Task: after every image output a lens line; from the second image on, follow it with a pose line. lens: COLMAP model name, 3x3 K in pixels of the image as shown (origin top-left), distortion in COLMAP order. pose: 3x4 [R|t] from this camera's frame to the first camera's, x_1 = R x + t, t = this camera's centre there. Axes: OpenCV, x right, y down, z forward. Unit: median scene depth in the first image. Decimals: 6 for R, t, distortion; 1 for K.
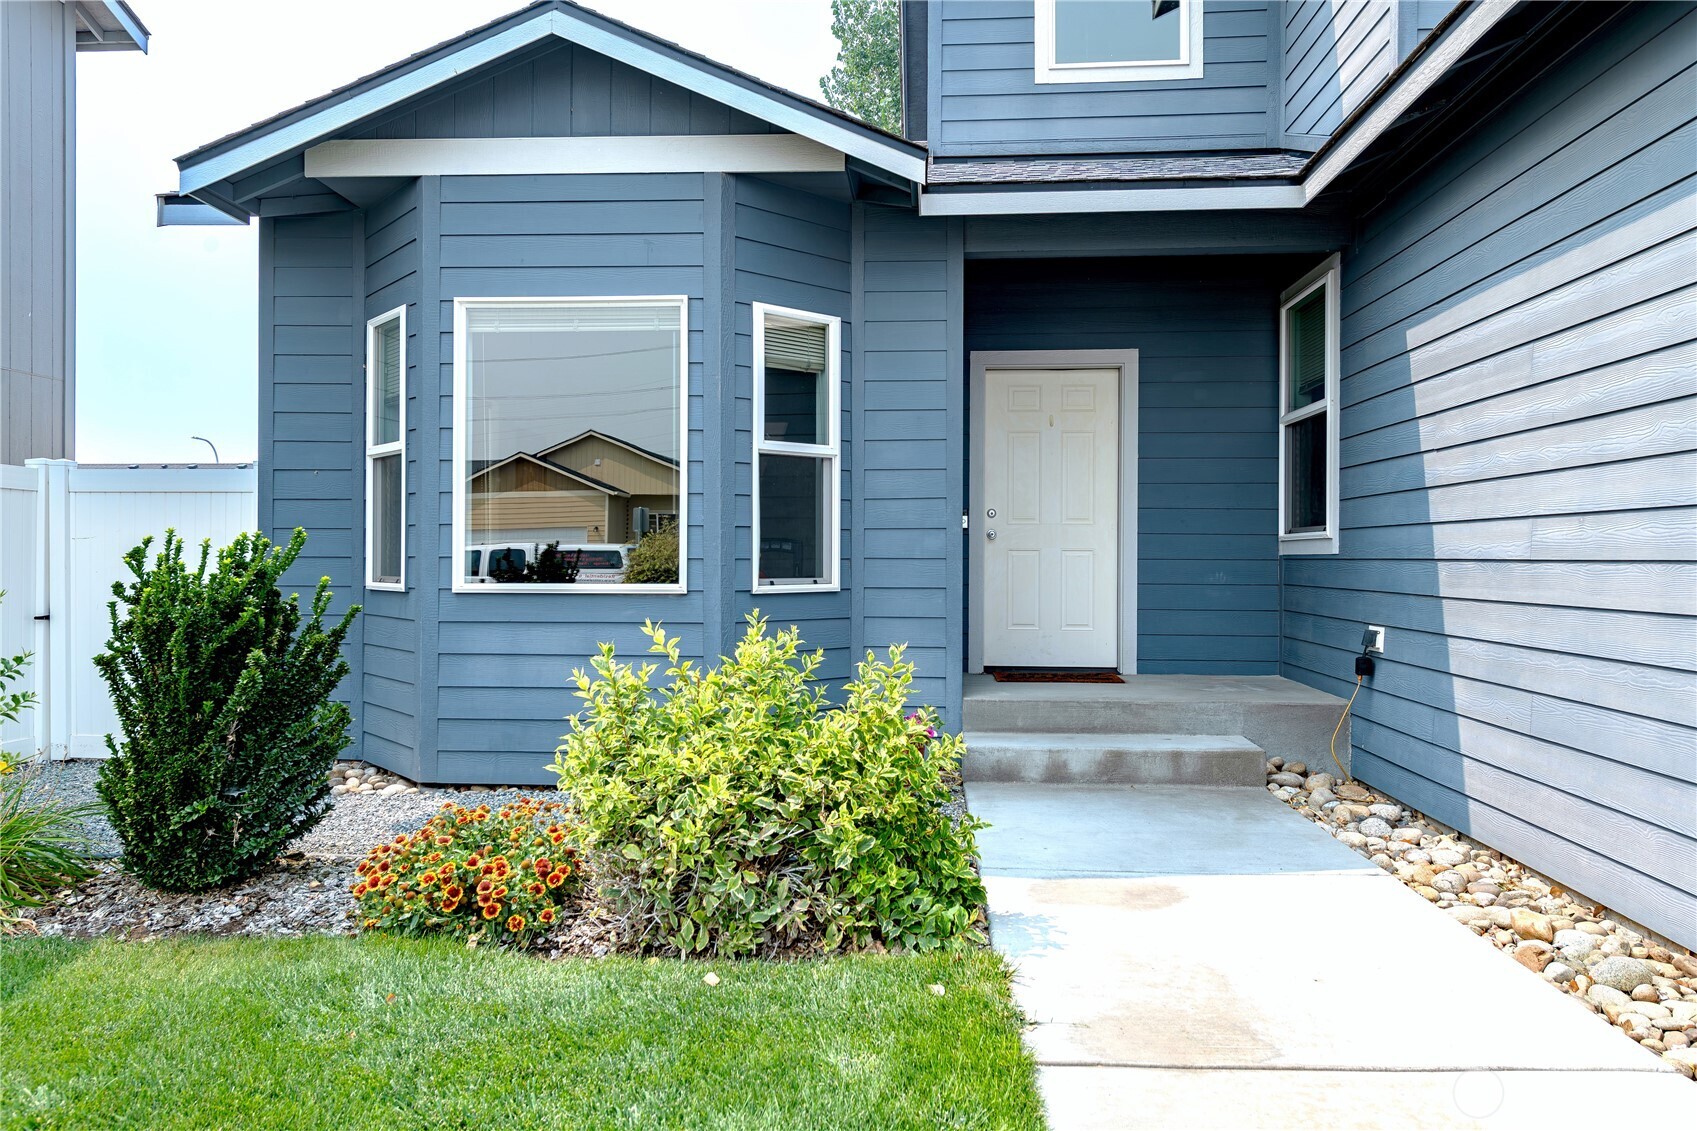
lens RADIAL K [[1103.9, 0, 878.3], [0, 1103.9, 559.7], [0, 0, 1]] dist [0.002948, 0.000872]
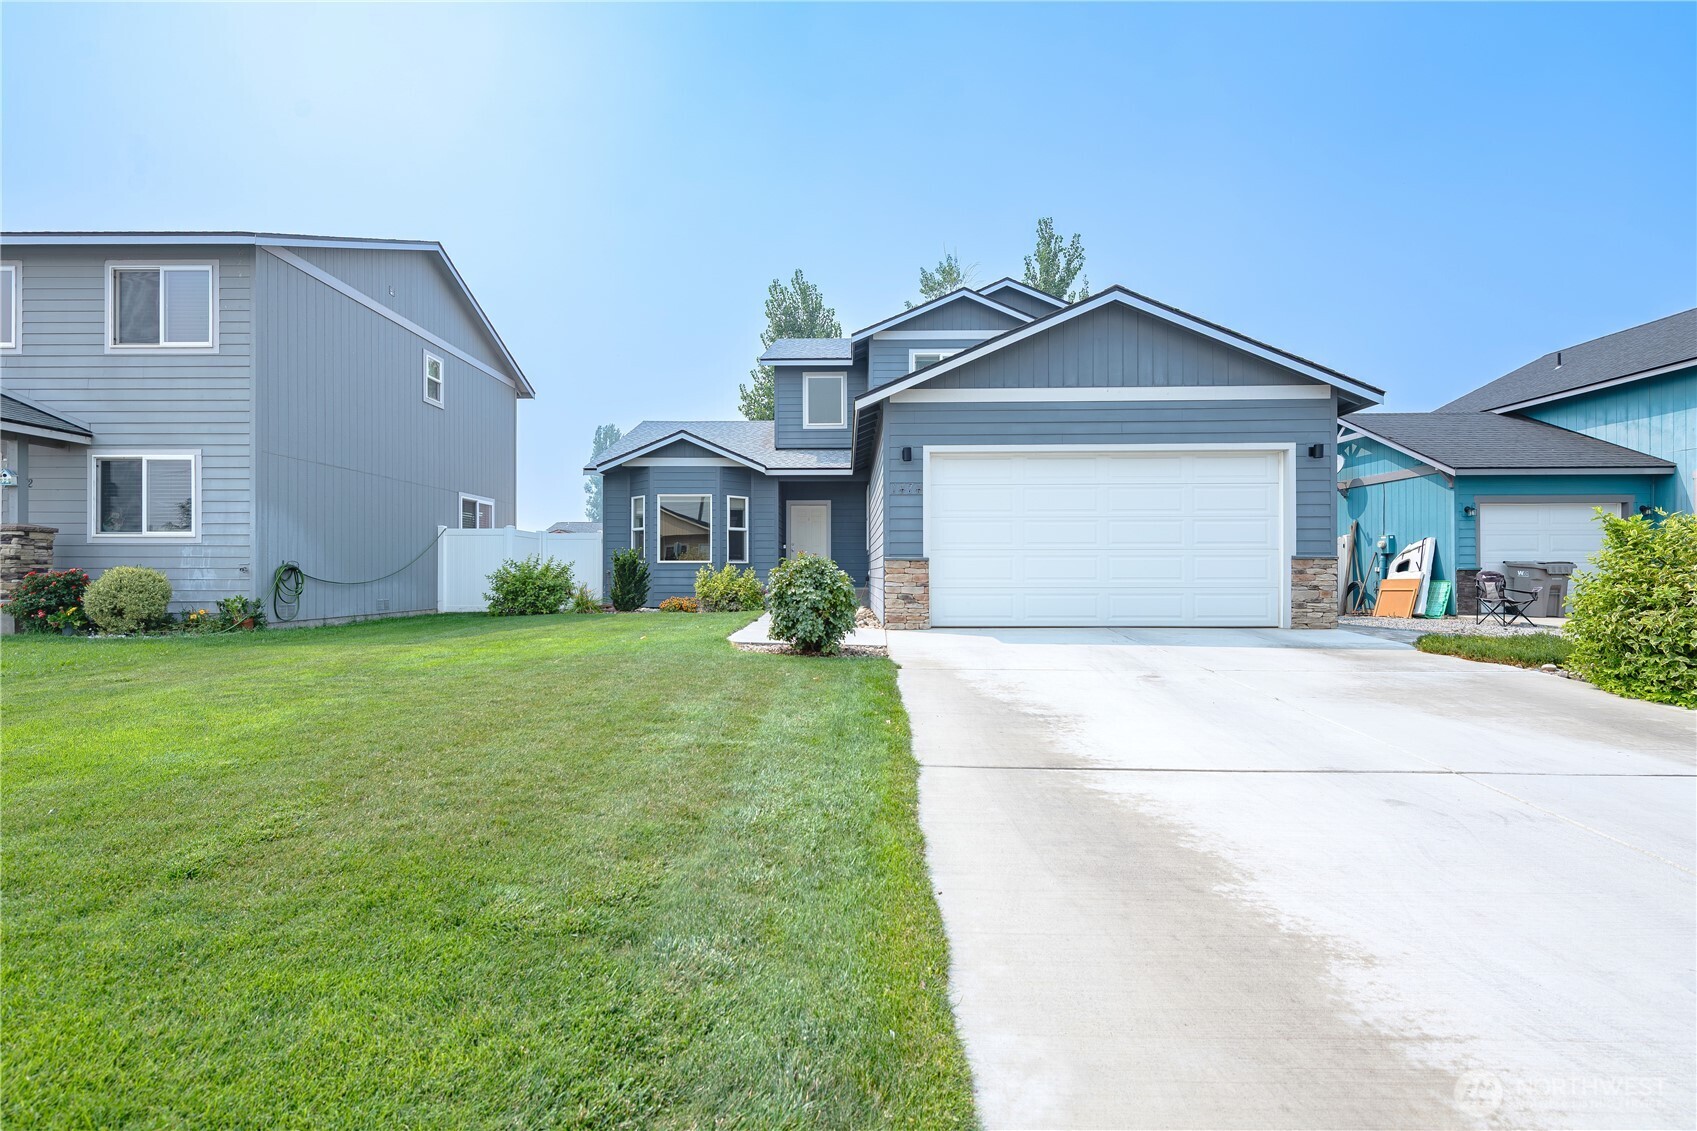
lens RADIAL K [[765.8, 0, 848.5], [0, 765.8, 565.5], [0, 0, 1]] dist [0.017413, -0.008882]
pose [[0.999179, -0.004970, 0.040219, 0.233394], [0.005476, 0.999907, -0.012486, 0.078708], [-0.040153, 0.012696, 0.999113, -1.966296]]
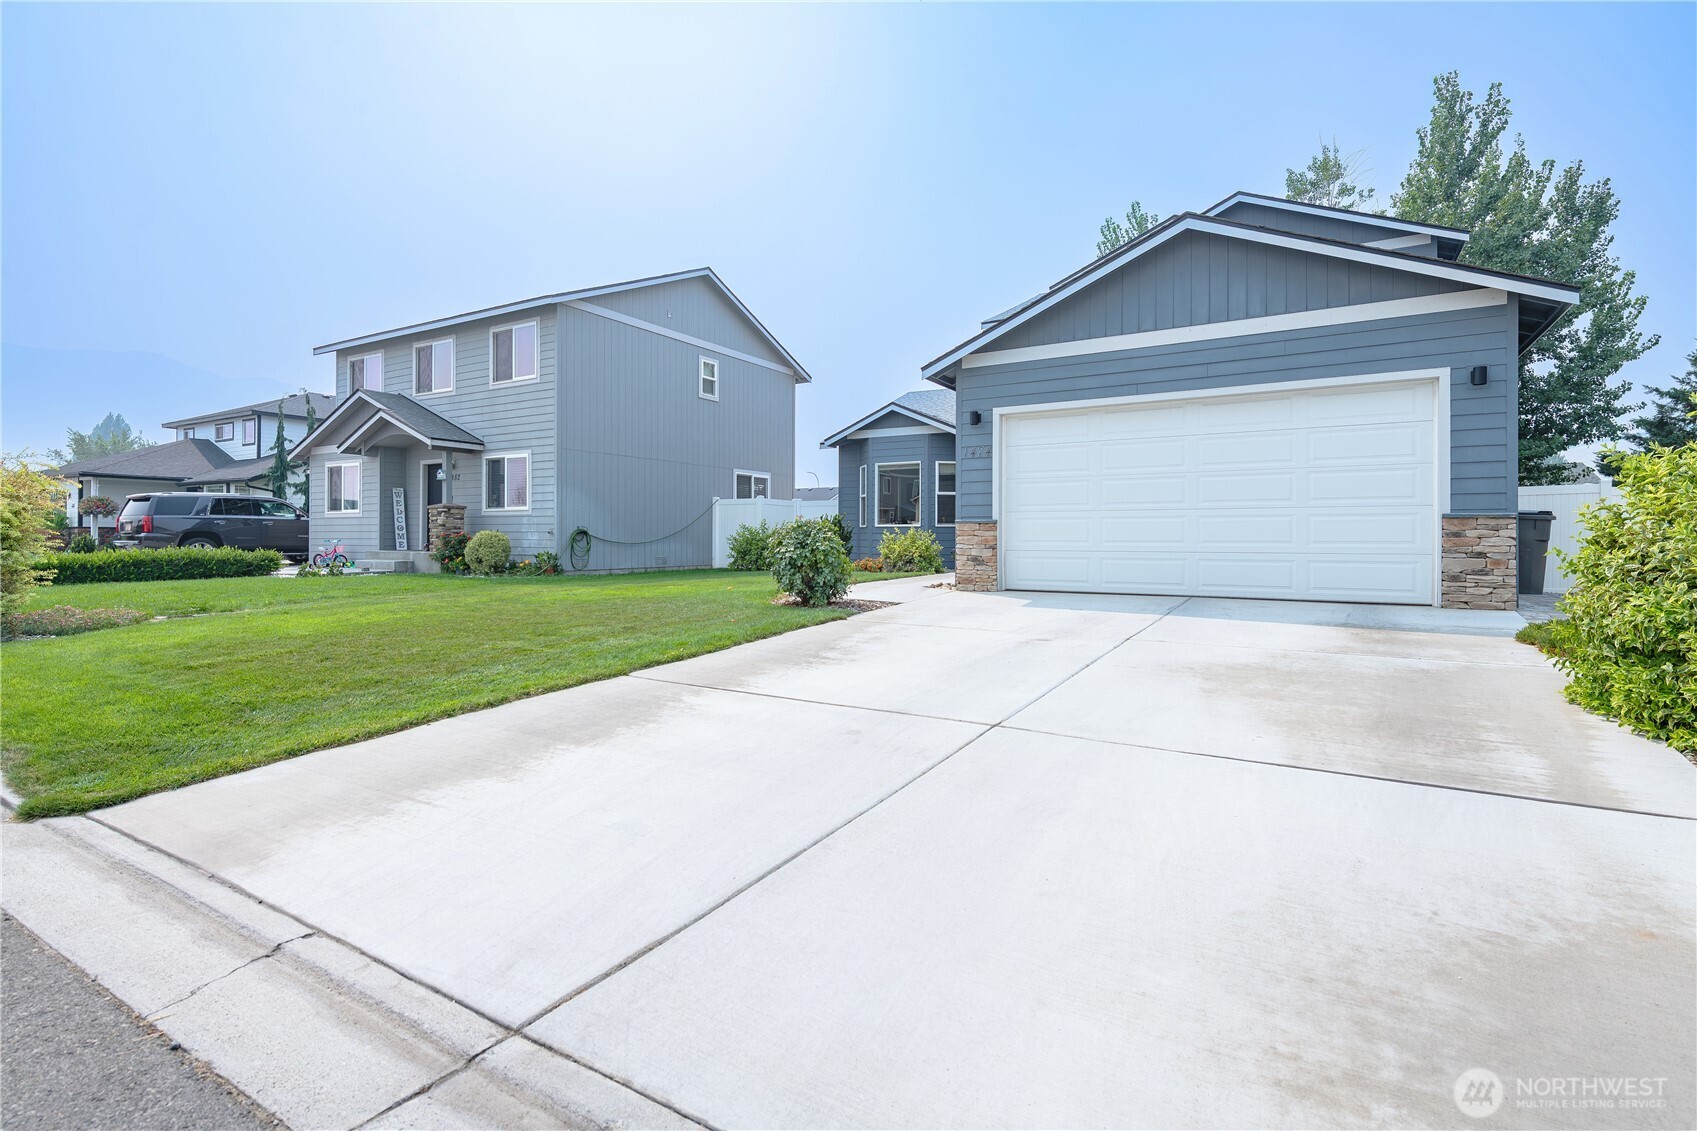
lens RADIAL K [[815.2, 0, 848.6], [0, 815.2, 531.5], [0, 0, 1]] dist [0.017092, -0.014778]
pose [[0.880001, -0.006715, -0.474924, 1.123622], [0.001345, 0.999931, -0.011644, 0.087781], [0.474970, 0.009608, 0.879950, -2.030668]]
